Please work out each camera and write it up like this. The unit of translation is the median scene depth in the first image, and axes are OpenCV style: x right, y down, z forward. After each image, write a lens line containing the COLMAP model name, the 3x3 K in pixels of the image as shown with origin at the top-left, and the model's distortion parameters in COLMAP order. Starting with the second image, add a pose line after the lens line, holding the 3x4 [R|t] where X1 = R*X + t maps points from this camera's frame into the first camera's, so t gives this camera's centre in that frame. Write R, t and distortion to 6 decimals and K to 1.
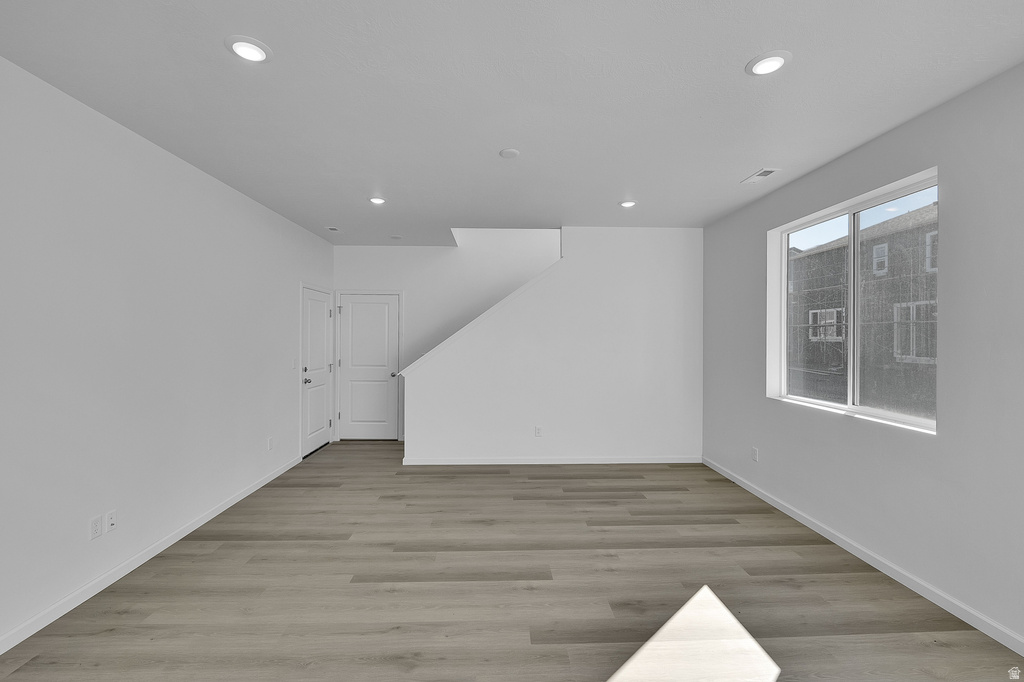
lens RADIAL K [[435.3, 0, 508.3], [0, 435.3, 338.9], [0, 0, 1]] dist [-0.005761, -0.001204]
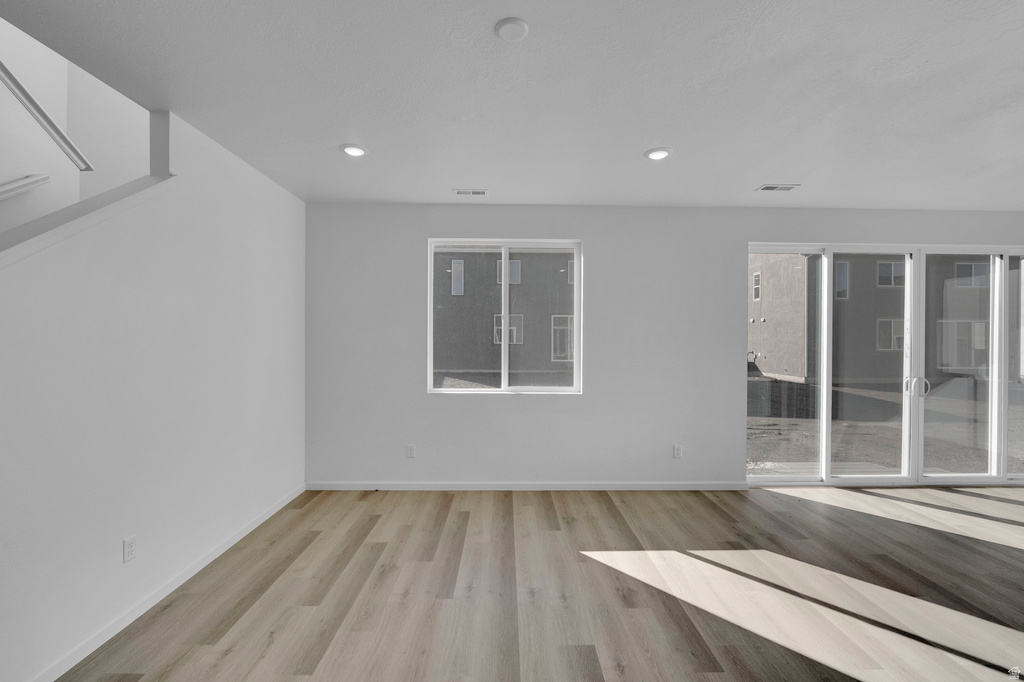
lens RADIAL K [[435.3, 0, 510.1], [0, 435.3, 339.7], [0, 0, 1]] dist [-0.005761, -0.001204]
pose [[0.001935, -0.002155, 0.999996, -0.584235], [-0.001513, 0.999997, 0.002158, 0.002024], [-0.999997, -0.001517, 0.001932, 0.990861]]
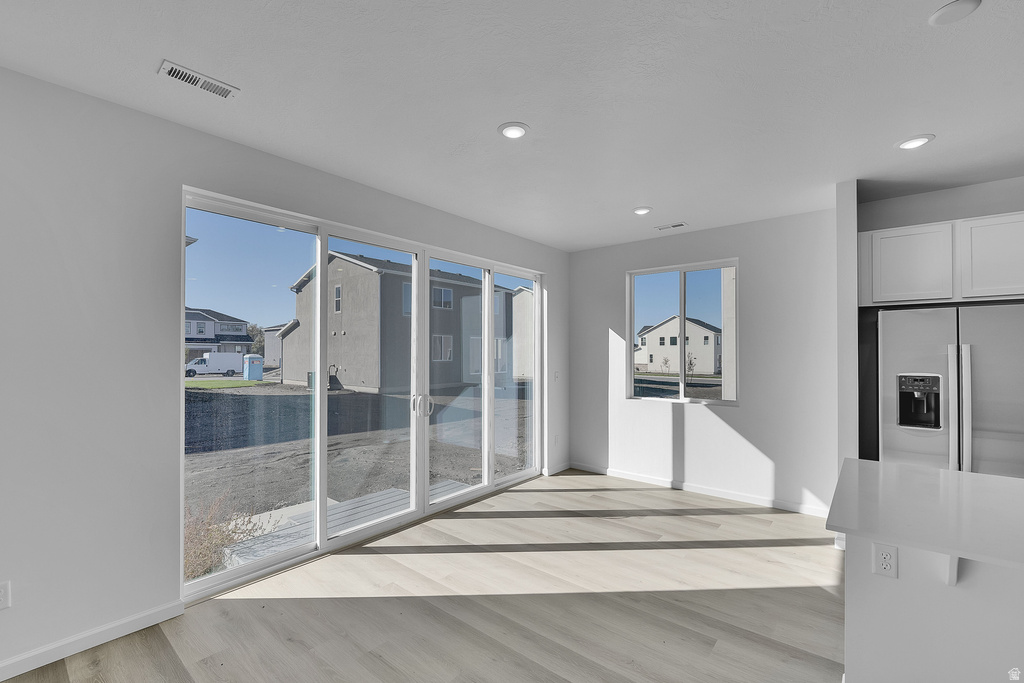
lens RADIAL K [[435.3, 0, 506.6], [0, 435.3, 342.8], [0, 0, 1]] dist [-0.005761, -0.001204]
pose [[-0.750222, 0.015657, 0.661001, -0.222916], [0.003188, 0.999794, -0.020064, 0.002249], [-0.661179, -0.012945, -0.750117, 0.500976]]
